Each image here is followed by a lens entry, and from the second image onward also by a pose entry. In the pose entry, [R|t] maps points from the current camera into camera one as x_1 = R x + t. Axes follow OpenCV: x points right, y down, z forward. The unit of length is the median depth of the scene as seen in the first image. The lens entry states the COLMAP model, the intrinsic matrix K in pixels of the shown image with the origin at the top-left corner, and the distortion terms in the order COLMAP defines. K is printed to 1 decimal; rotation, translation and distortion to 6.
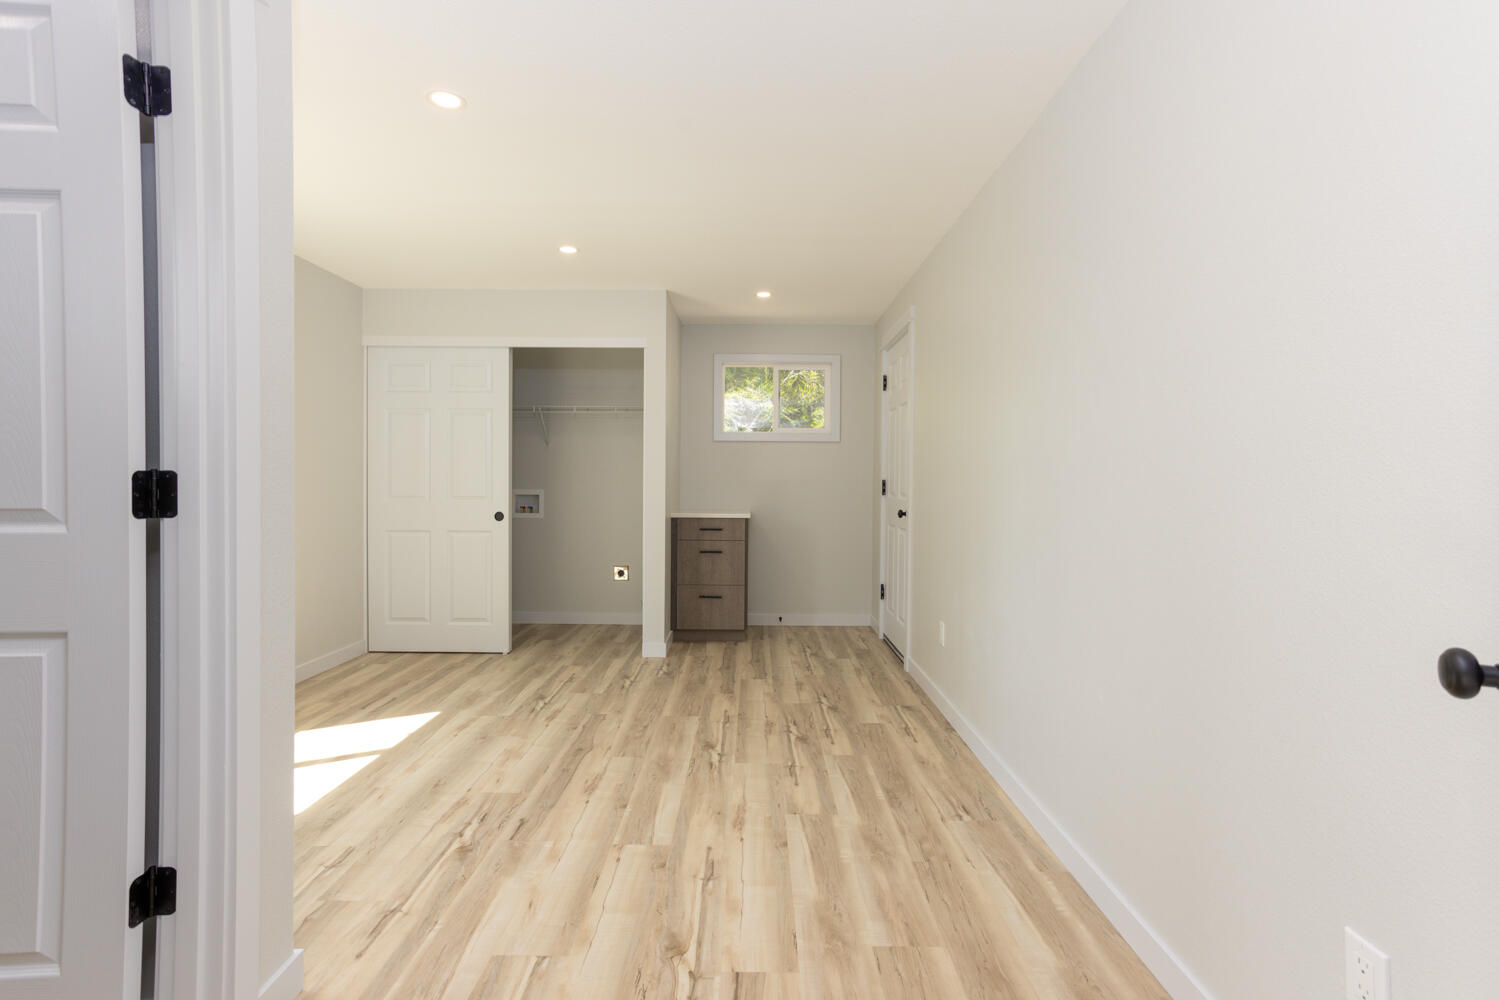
lens RADIAL K [[730.7, 0, 735.1], [0, 730.7, 495.1], [0, 0, 1]] dist [-0.023581, 0.028625]
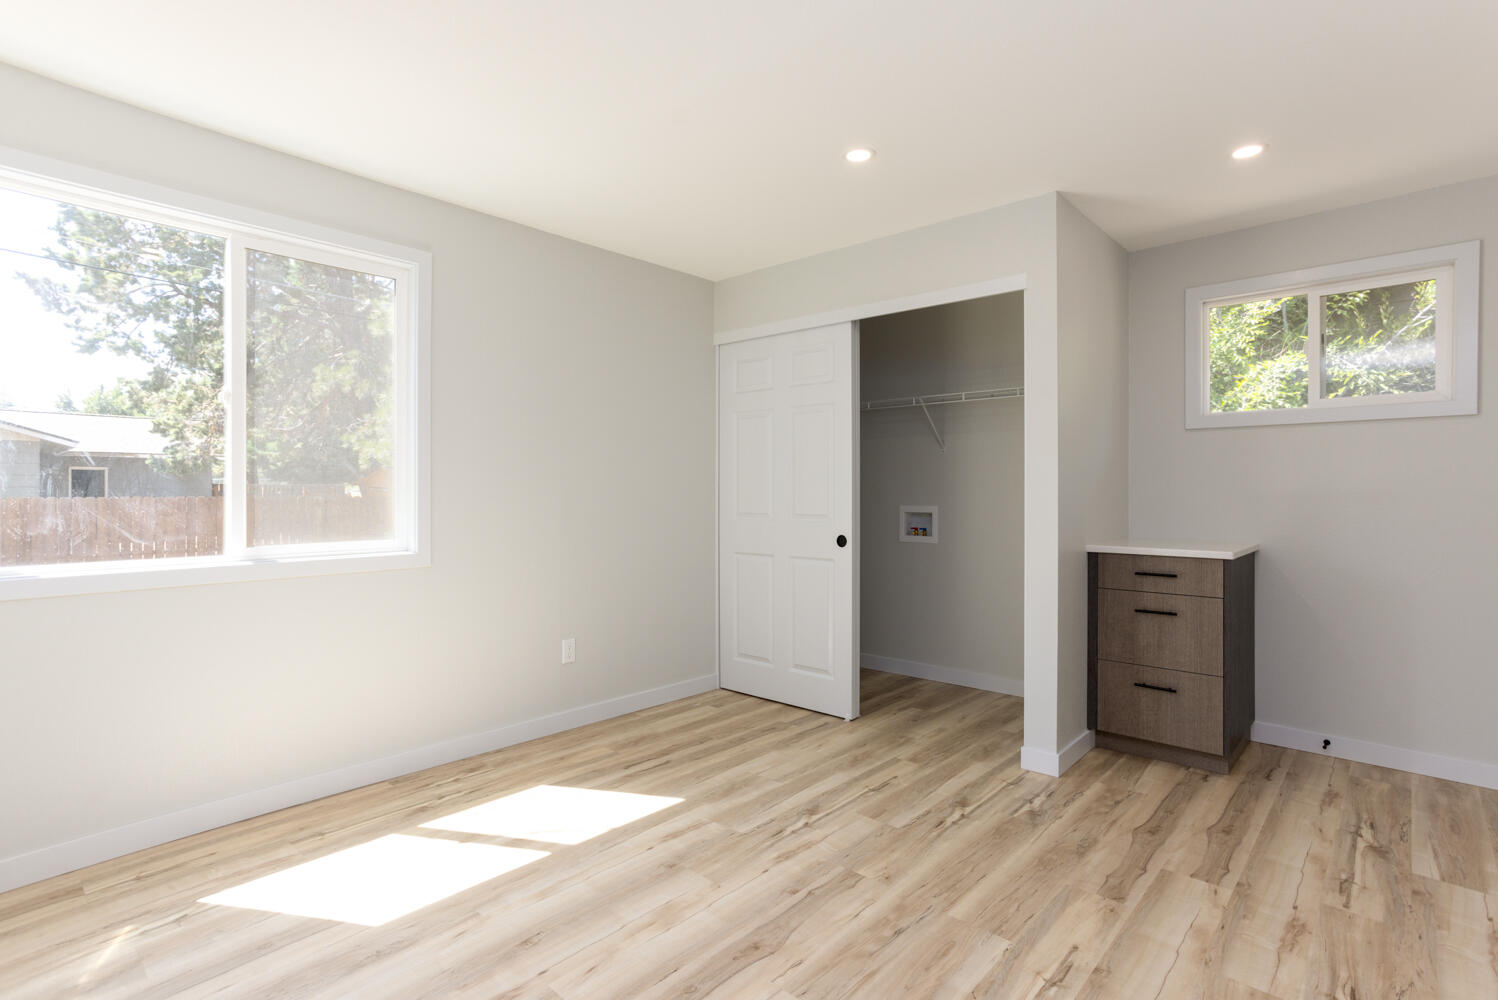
lens RADIAL K [[730.2, 0, 755.0], [0, 730.2, 490.7], [0, 0, 1]] dist [-0.023581, 0.028625]
pose [[0.756367, -0.007586, -0.654104, 0.119409], [-0.008662, 0.999729, -0.021610, -0.006797], [0.654091, 0.022011, 0.756096, 0.364901]]
